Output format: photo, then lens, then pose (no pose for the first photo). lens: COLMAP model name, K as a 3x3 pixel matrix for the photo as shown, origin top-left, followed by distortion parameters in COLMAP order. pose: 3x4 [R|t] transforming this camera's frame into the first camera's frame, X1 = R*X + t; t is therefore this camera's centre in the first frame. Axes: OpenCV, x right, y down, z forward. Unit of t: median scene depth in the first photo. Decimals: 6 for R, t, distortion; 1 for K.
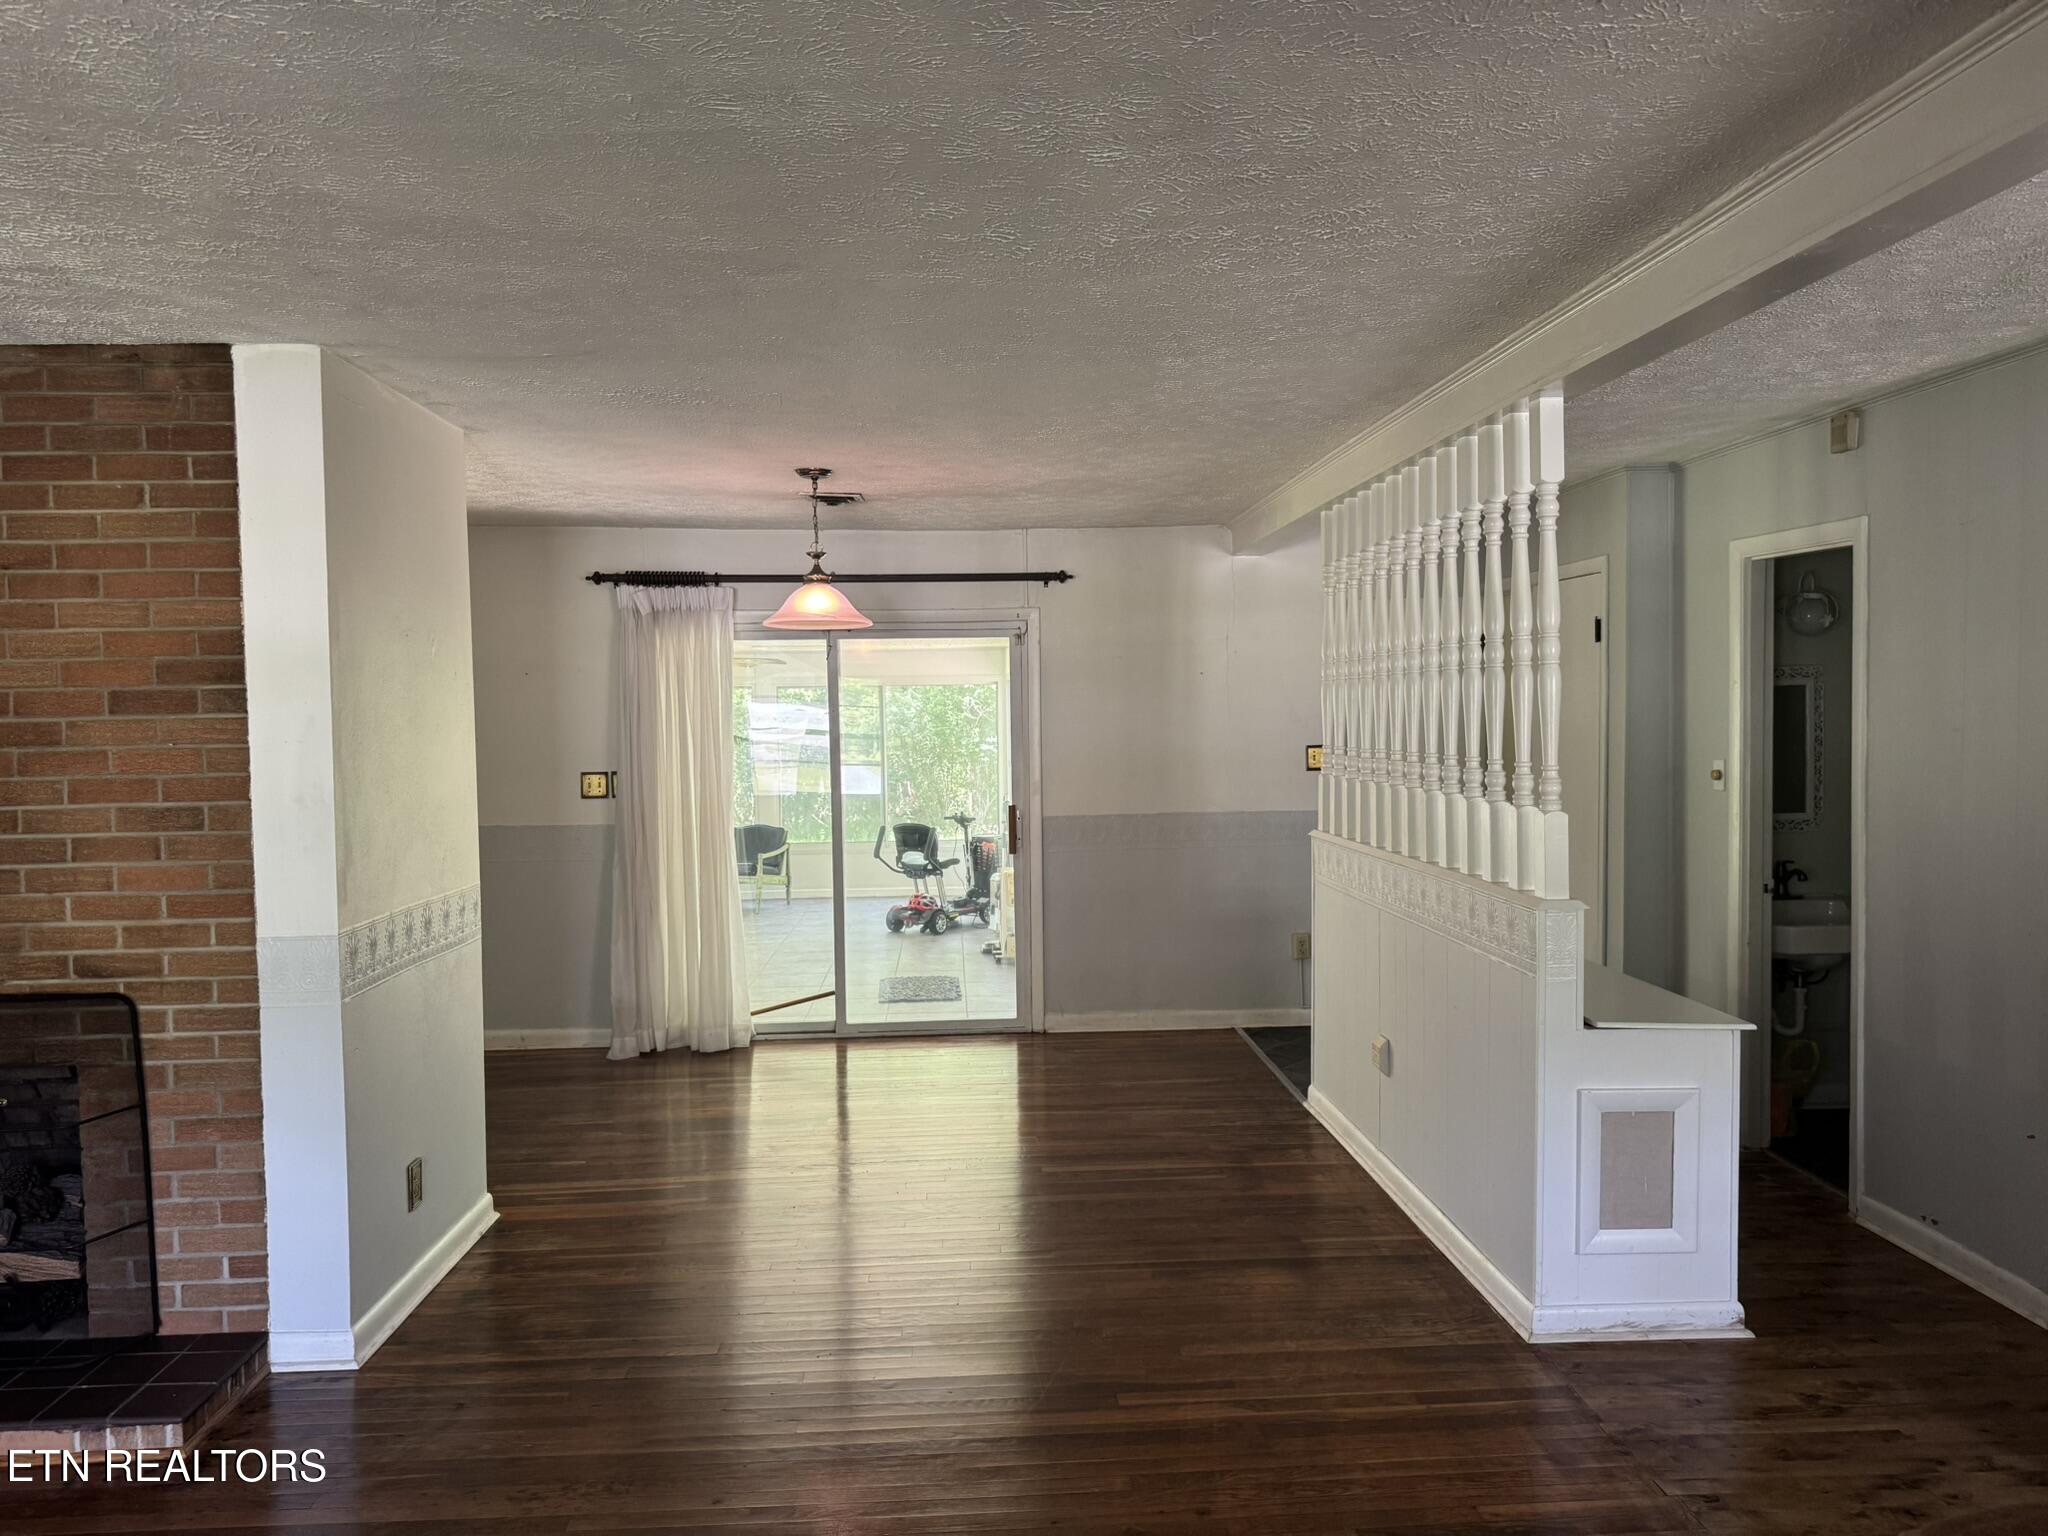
lens RADIAL K [[1413.7, 0, 1024.0], [0, 1413.7, 768.0], [0, 0, 1]] dist [0.032414, -0.041267]
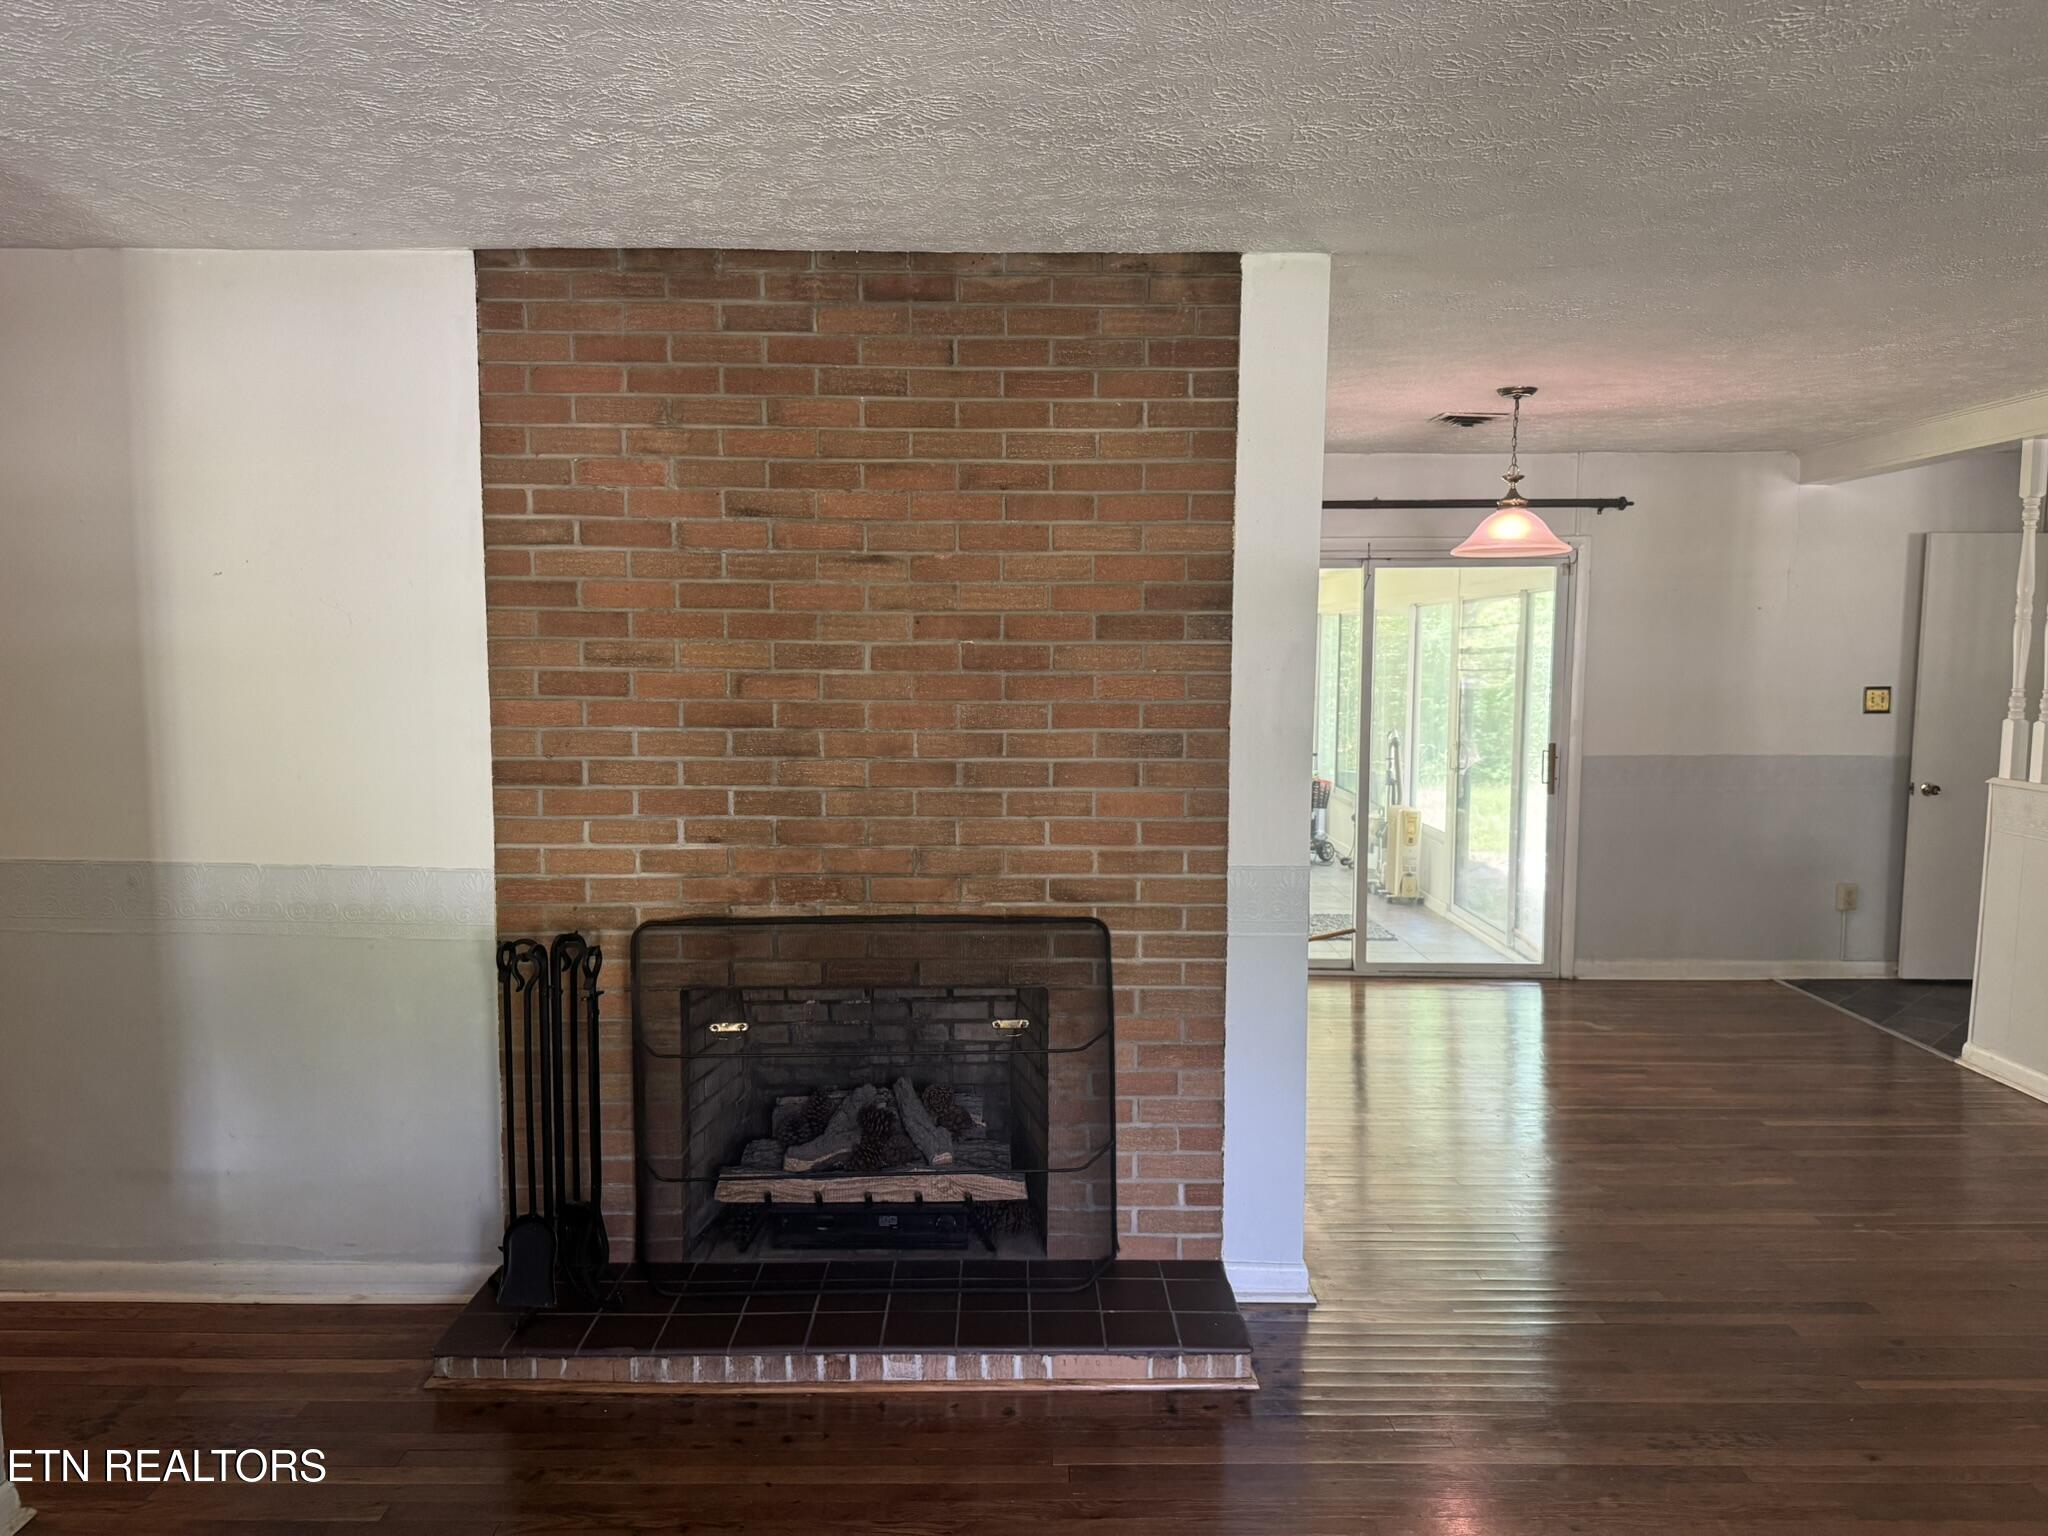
lens RADIAL K [[1424.7, 0, 1028.1], [0, 1424.7, 773.3], [0, 0, 1]] dist [0.177467, -0.337968]
pose [[0.998495, 0.023245, -0.049665, -0.633663], [-0.020617, 0.998392, 0.052800, 0.004228], [0.050812, -0.051697, 0.997369, -0.003460]]
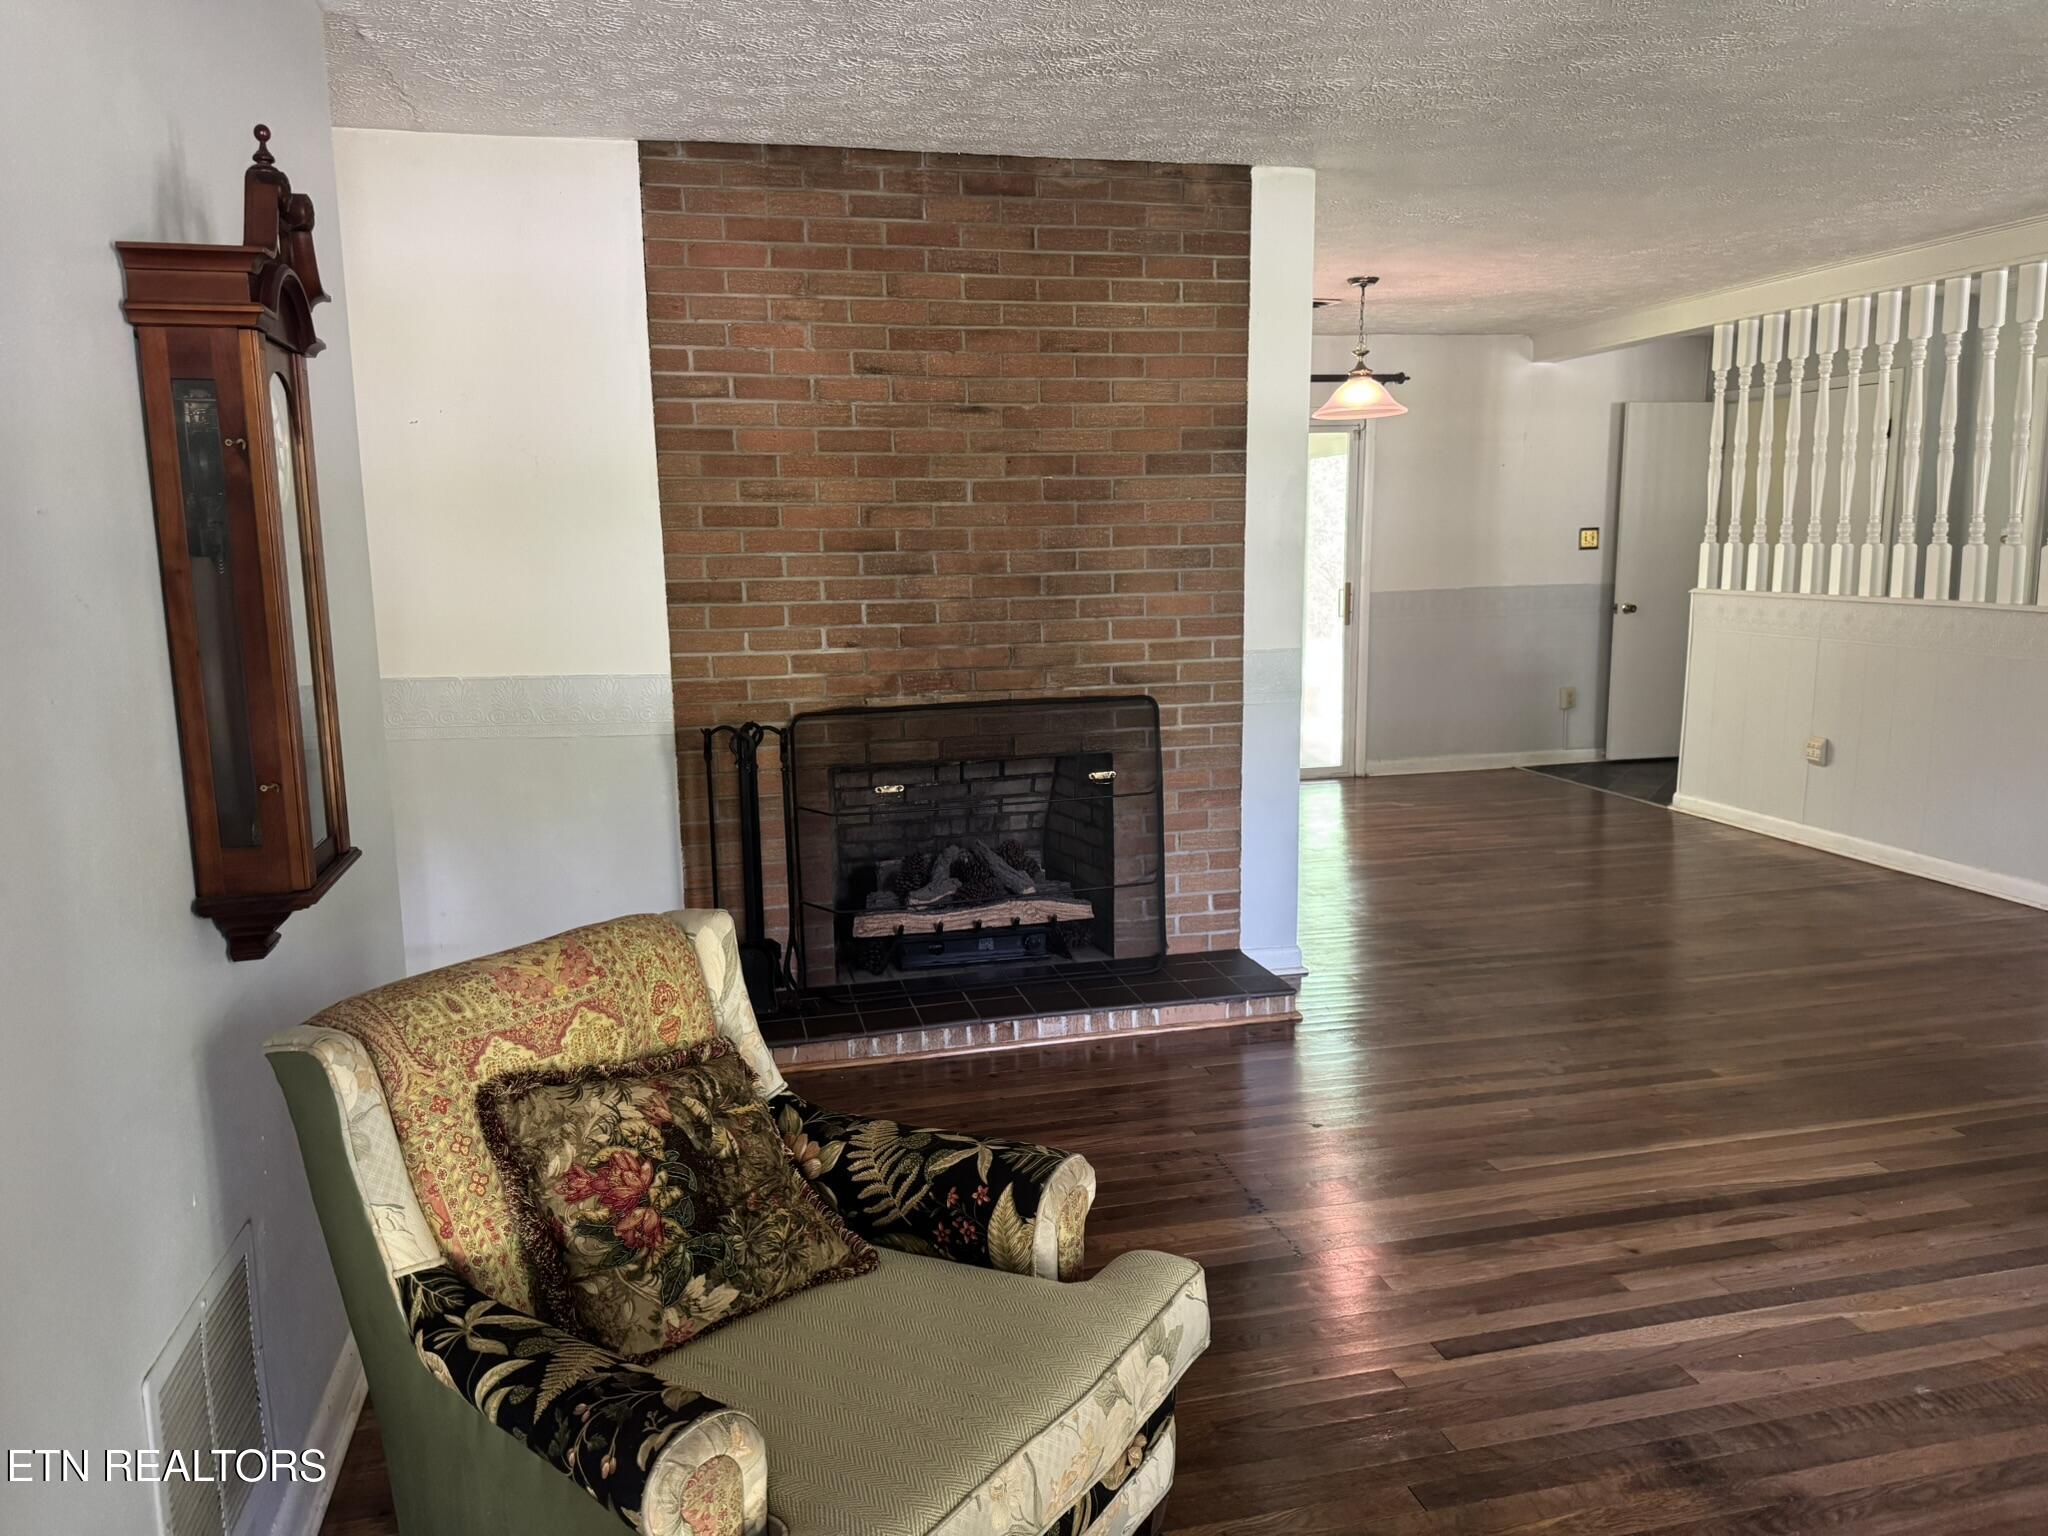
lens RADIAL K [[1433.0, 0, 1030.8], [0, 1433.0, 771.1], [0, 0, 1]] dist [0.178977, -0.377832]
pose [[0.983087, -0.031663, 0.180381, -0.975113], [0.009664, 0.992538, 0.121550, 0.066880], [-0.182883, -0.117751, 0.976058, -0.262202]]
